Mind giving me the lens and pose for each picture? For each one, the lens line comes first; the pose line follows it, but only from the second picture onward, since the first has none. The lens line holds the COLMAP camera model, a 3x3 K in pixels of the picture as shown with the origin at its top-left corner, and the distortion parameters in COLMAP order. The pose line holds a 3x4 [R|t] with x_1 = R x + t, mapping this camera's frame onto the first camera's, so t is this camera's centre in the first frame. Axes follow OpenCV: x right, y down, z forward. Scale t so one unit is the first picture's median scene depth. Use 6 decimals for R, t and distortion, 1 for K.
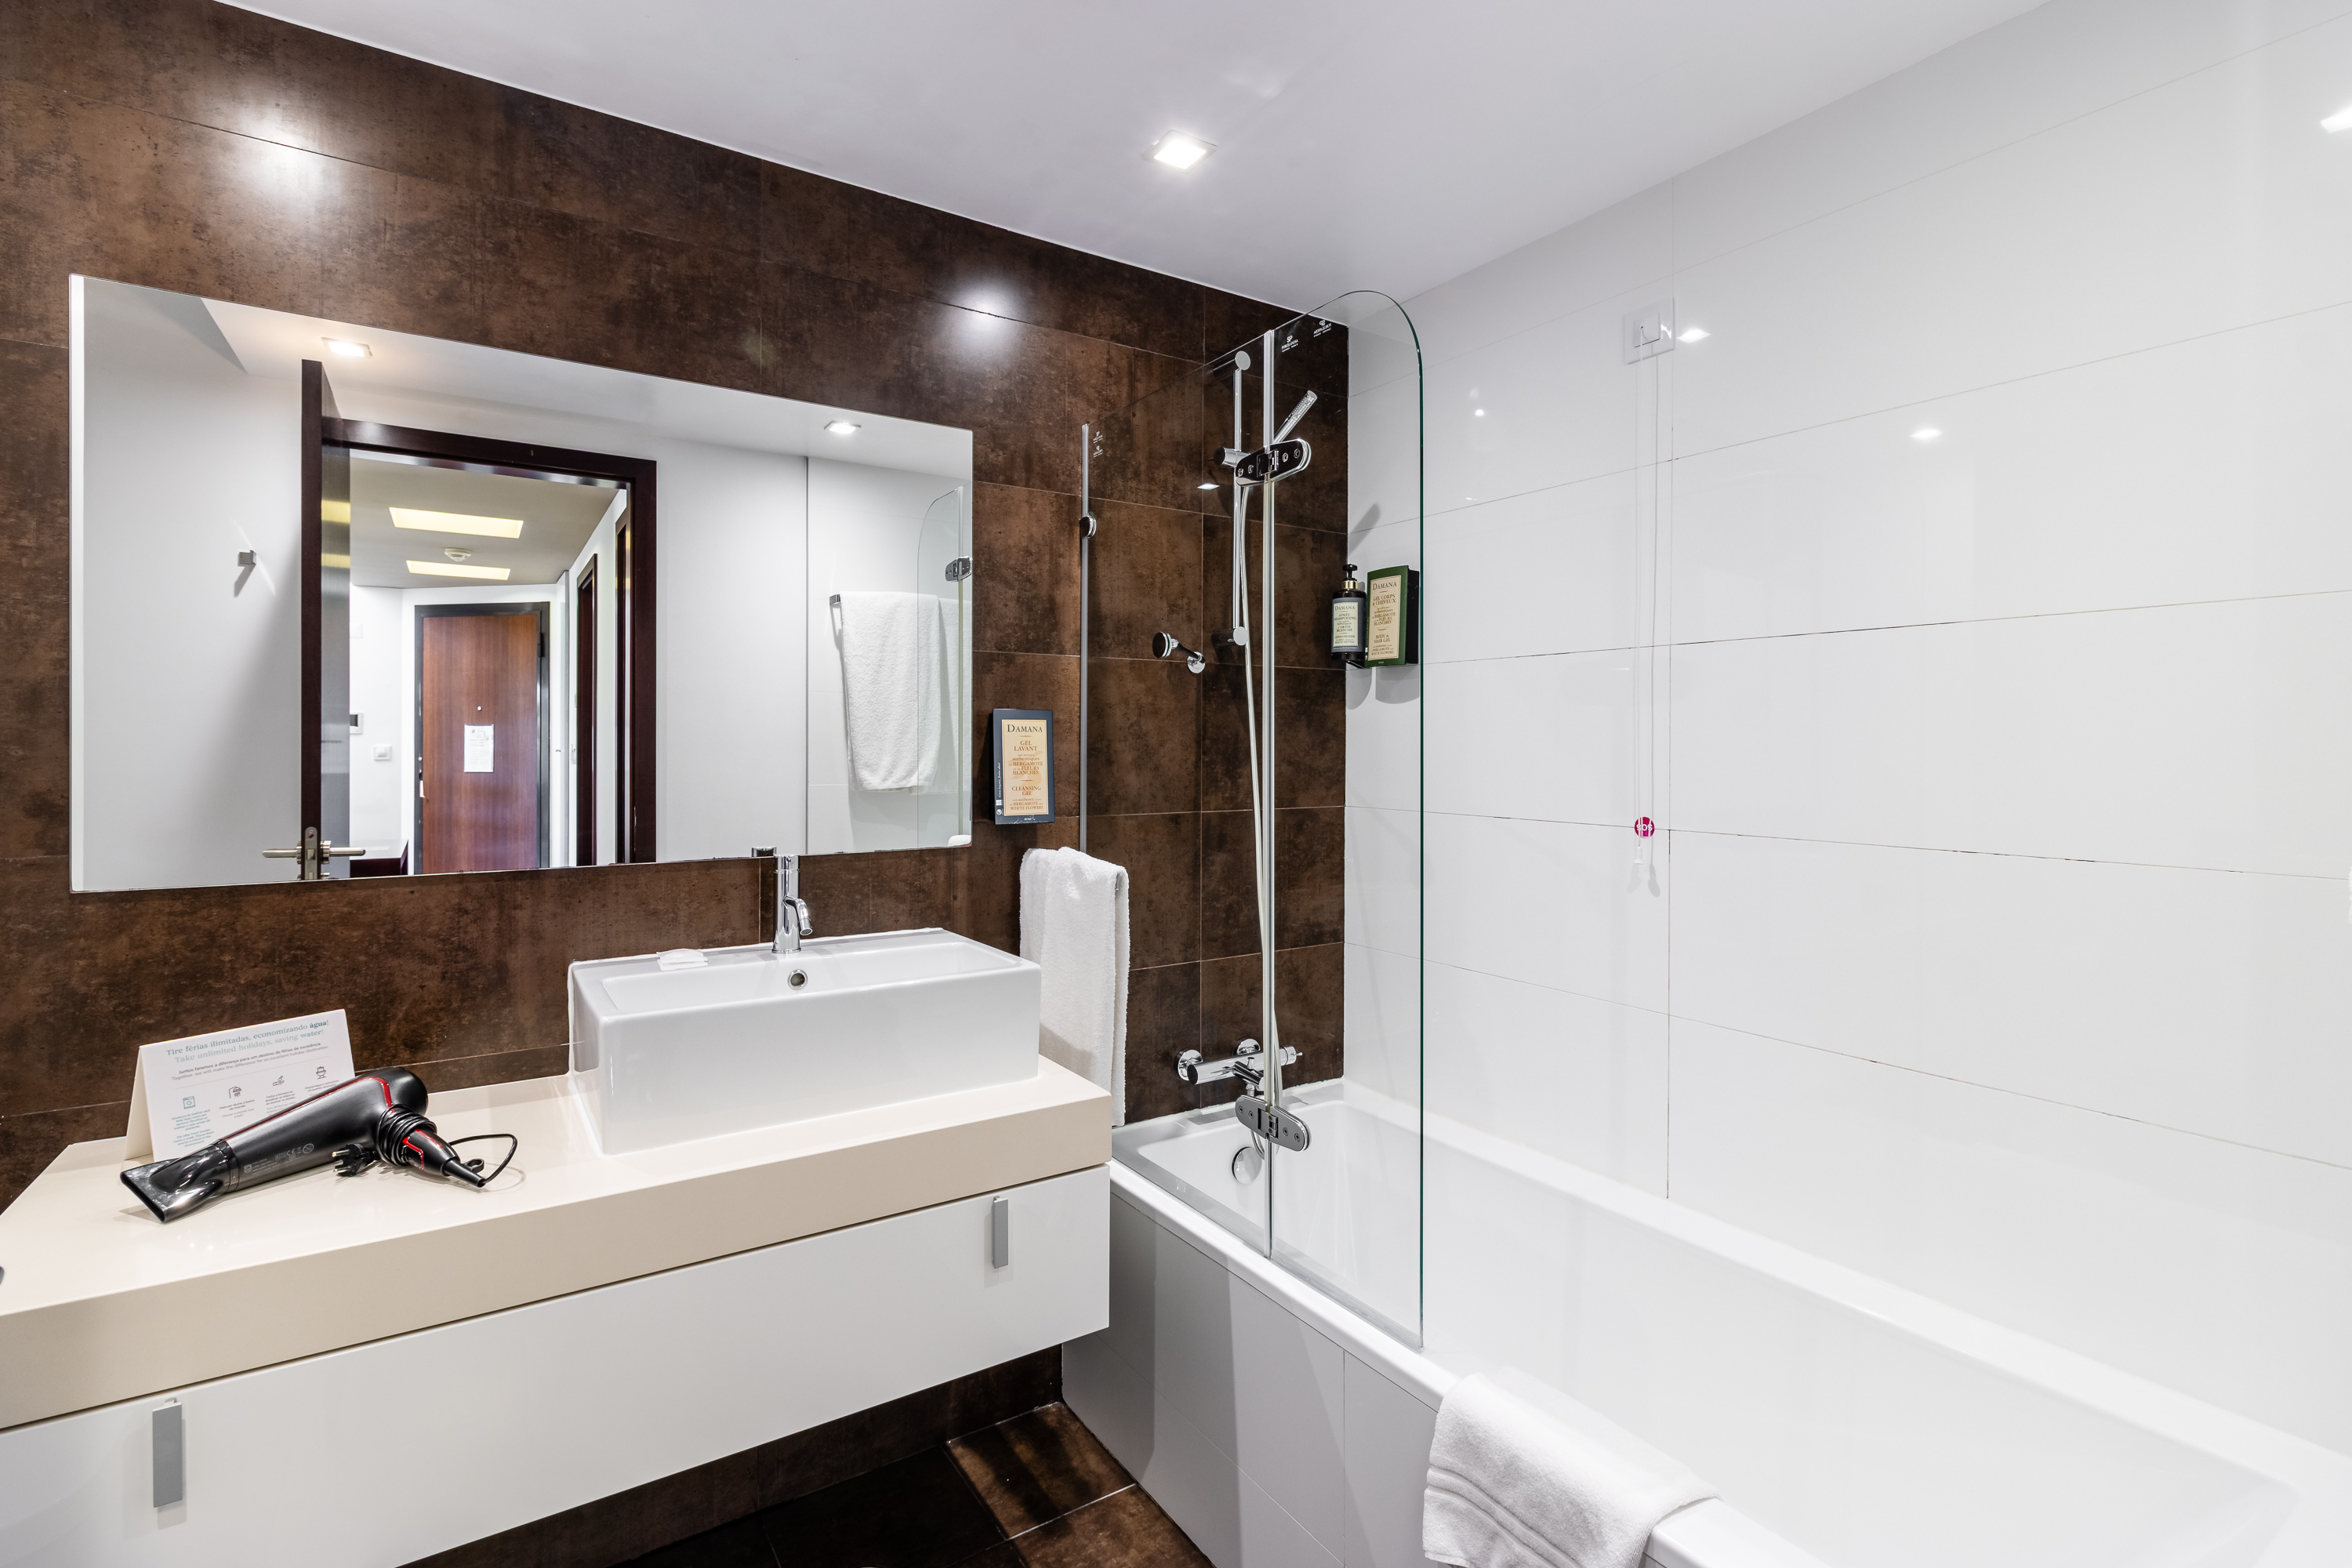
lens RADIAL K [[1083.7, 0, 1165.8], [0, 1083.7, 746.2], [0, 0, 1]] dist [0.003411, 0.000691]
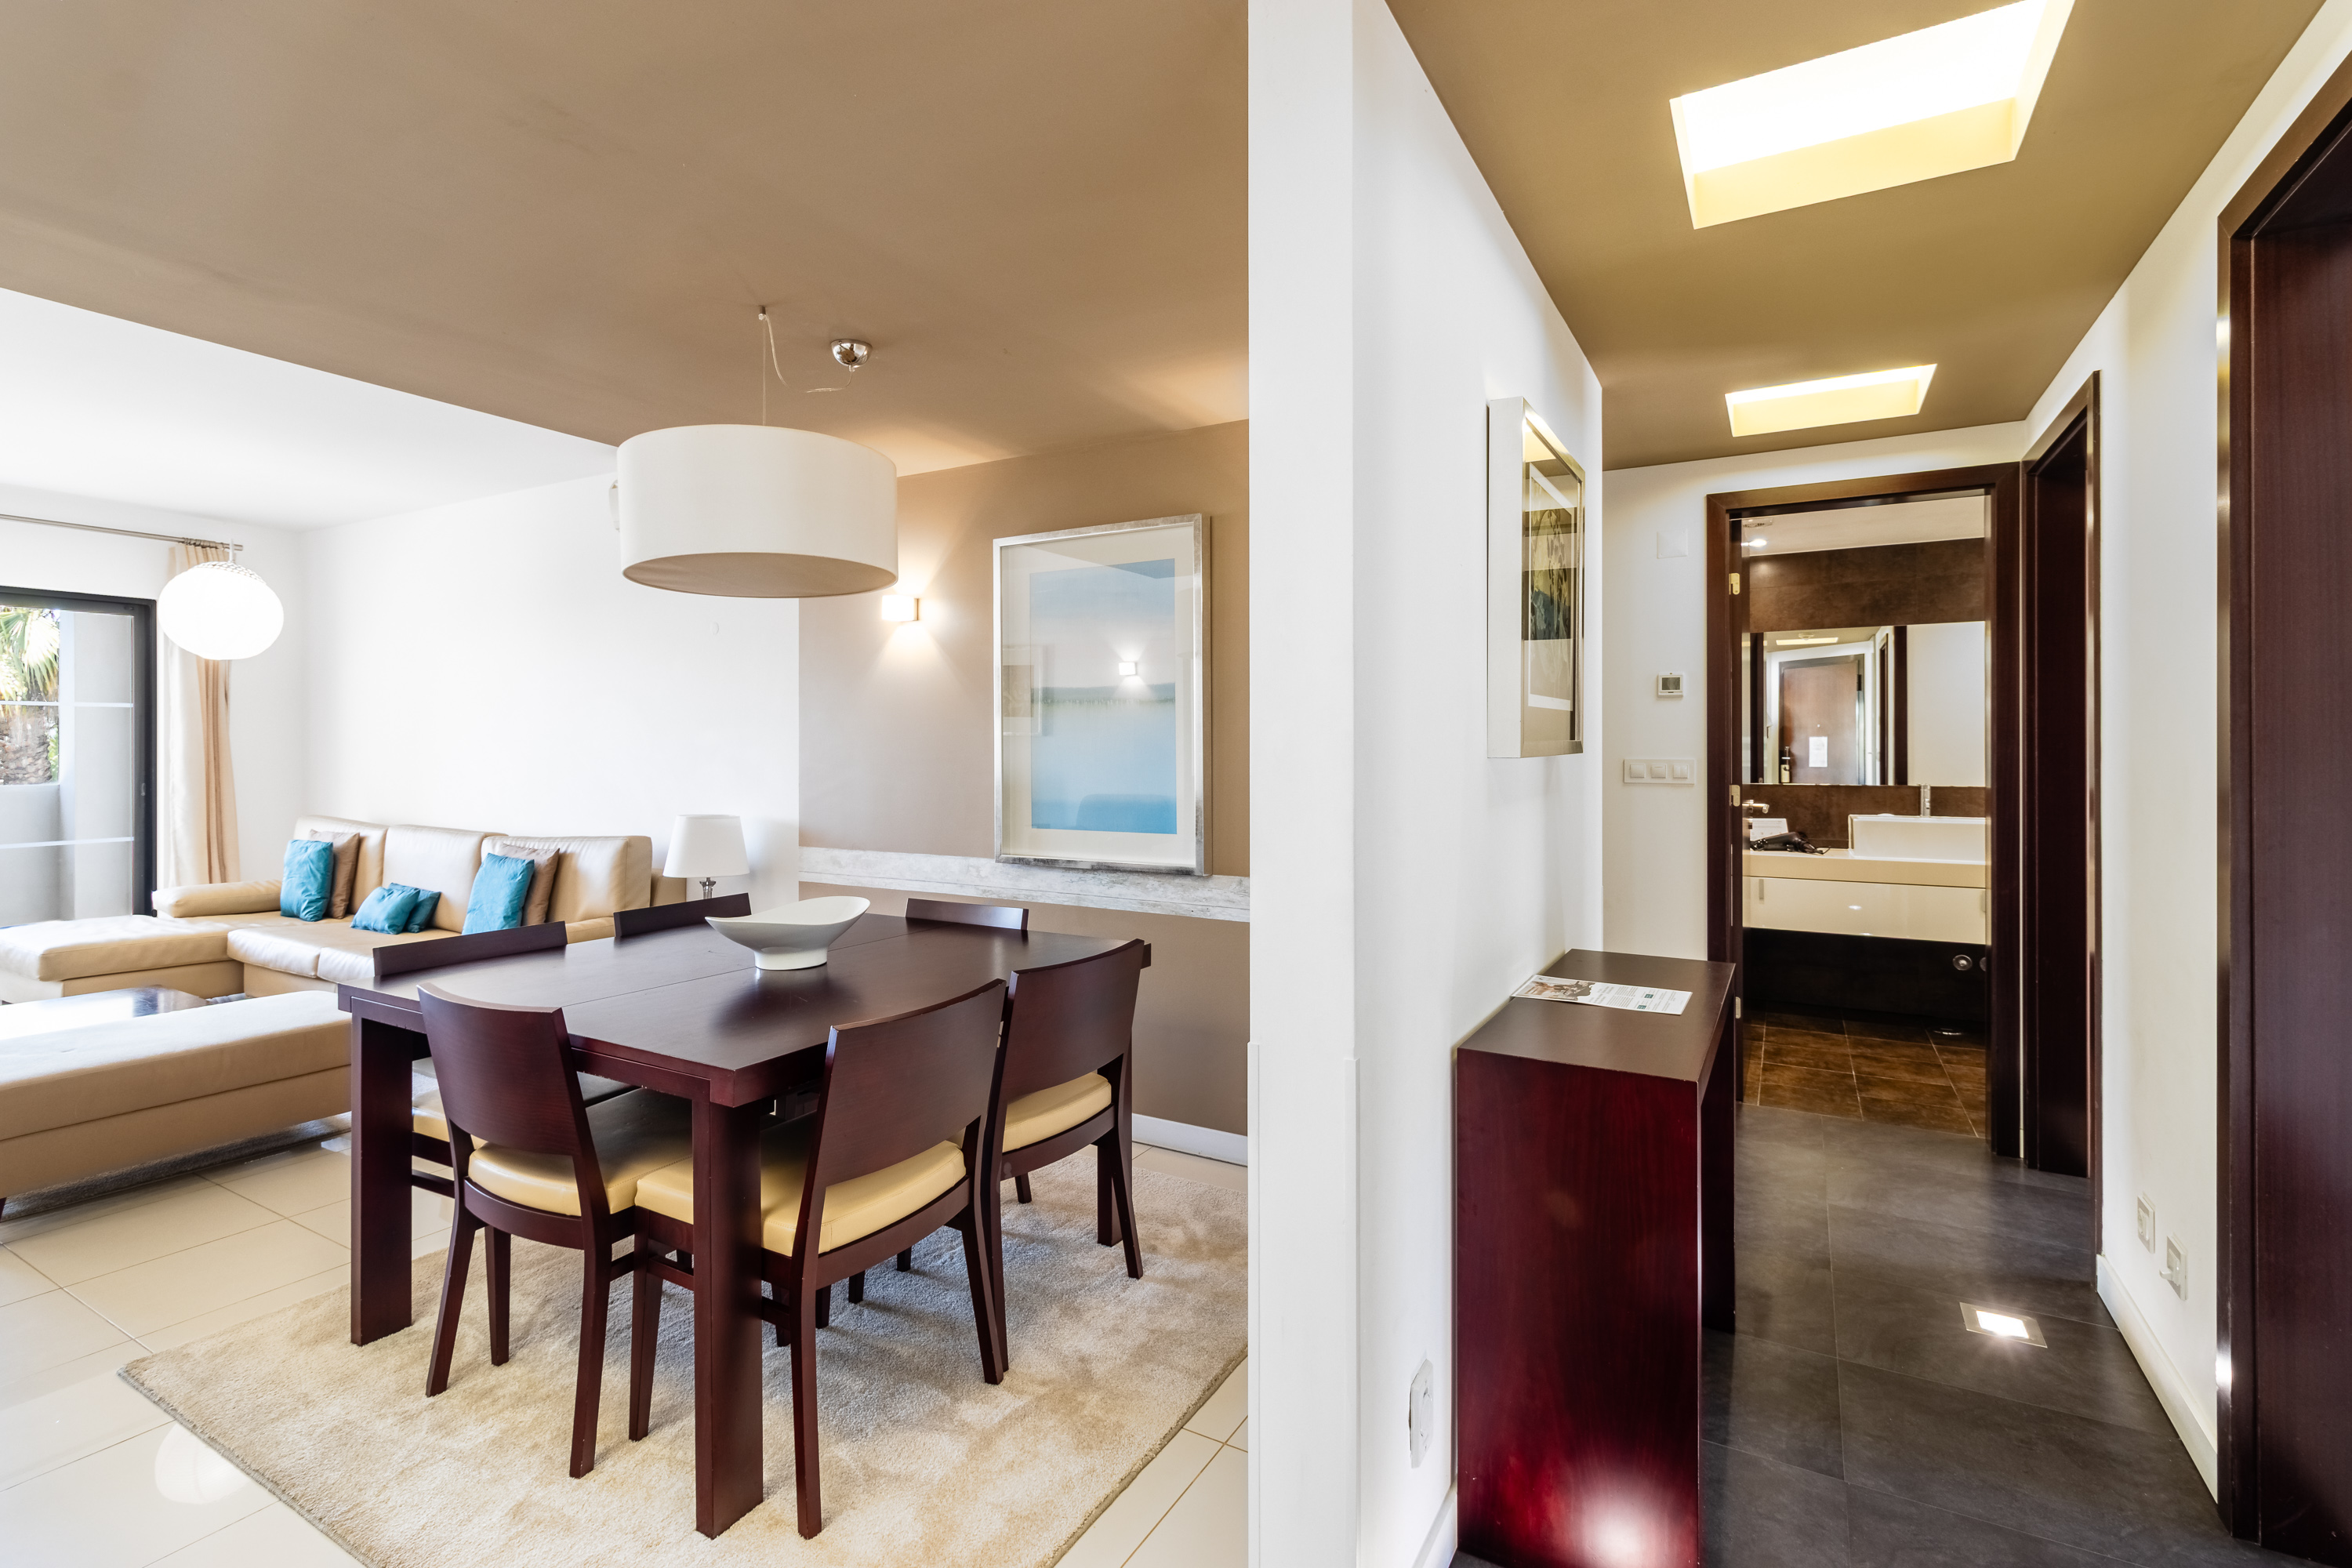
lens RADIAL K [[1083.7, 0, 1165.8], [0, 1083.7, 746.2], [0, 0, 1]] dist [0.003411, 0.000691]
pose [[0.449898, -0.006255, -0.893058, 1.330629], [0.001233, 0.999979, -0.006383, 0.015612], [0.893079, 0.001770, 0.449896, -2.125813]]
